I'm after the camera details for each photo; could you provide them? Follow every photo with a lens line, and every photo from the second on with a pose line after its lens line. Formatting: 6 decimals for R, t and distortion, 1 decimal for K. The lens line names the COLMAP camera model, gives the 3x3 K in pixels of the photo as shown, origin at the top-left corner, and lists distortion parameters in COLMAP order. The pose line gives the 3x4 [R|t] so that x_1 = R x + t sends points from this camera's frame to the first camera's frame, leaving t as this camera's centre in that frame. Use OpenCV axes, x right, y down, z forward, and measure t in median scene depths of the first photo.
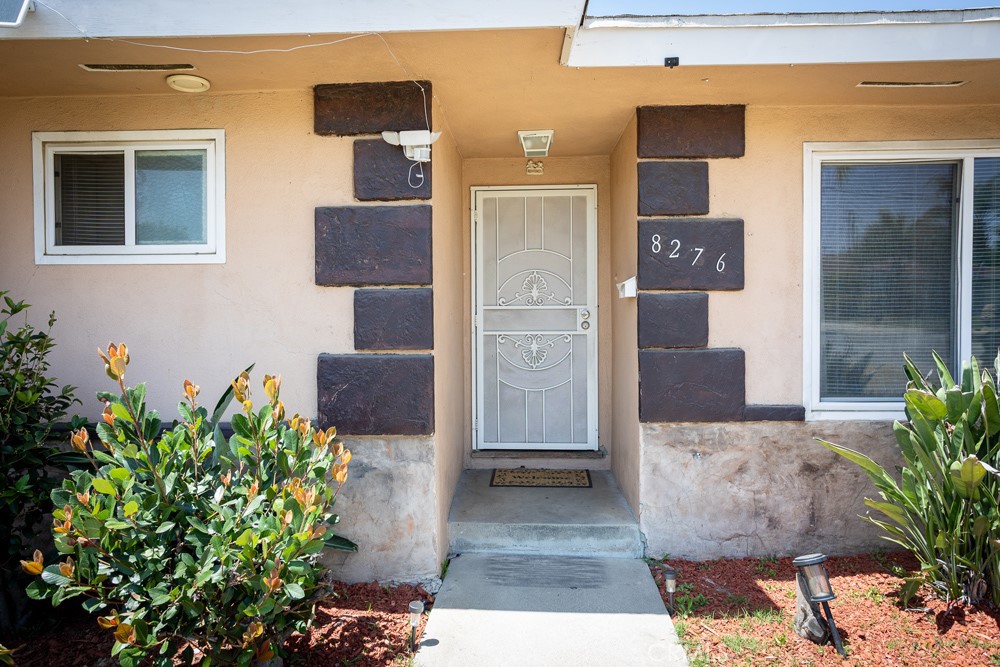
lens RADIAL K [[733.3, 0, 495.4], [0, 733.3, 334.5], [0, 0, 1]] dist [-0.006772, -0.000888]
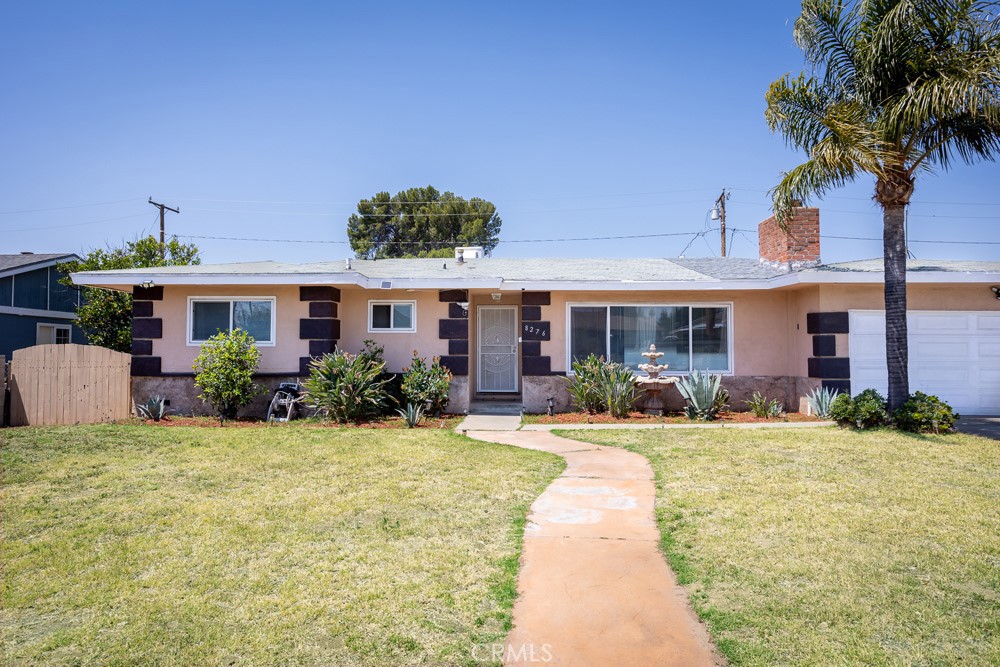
lens RADIAL K [[650.9, 0, 496.1], [0, 650.9, 363.1], [0, 0, 1]] dist [0.000246, 0.000901]
pose [[0.999956, 0.007578, 0.005553, 0.045431], [-0.007487, 0.999843, -0.016070, 0.110892], [-0.005674, 0.016028, 0.999855, -2.329466]]
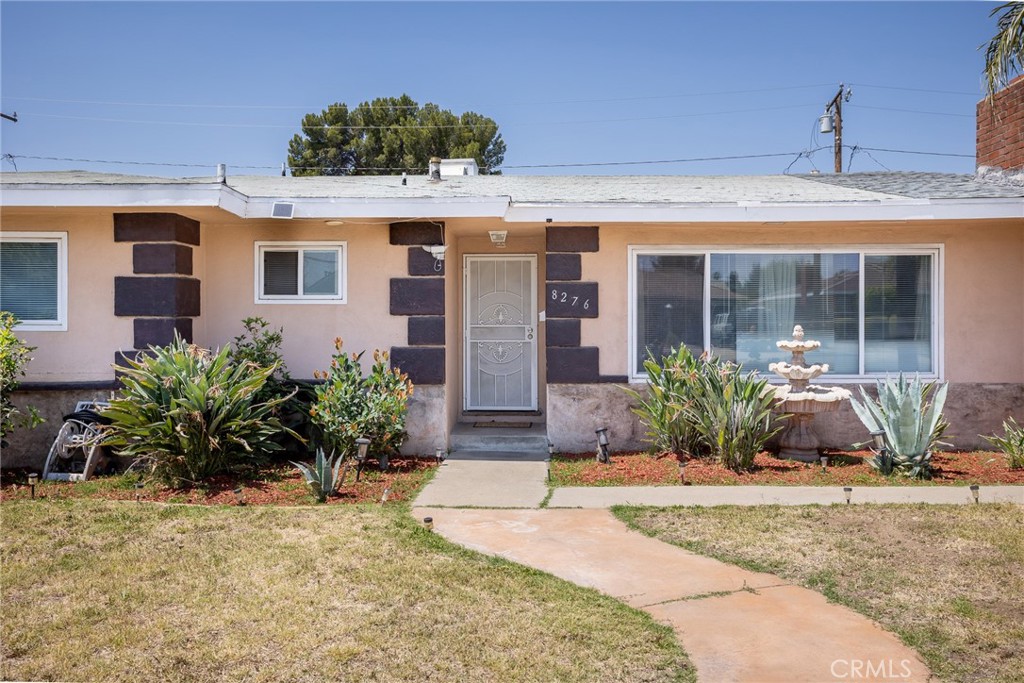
lens RADIAL K [[895.0, 0, 507.5], [0, 895.0, 364.8], [0, 0, 1]] dist [0.014859, 0.006421]
pose [[0.999867, 0.005048, 0.015517, 0.052295], [-0.005145, 0.999967, 0.006223, 0.054640], [-0.015485, -0.006302, 0.999860, -1.456802]]
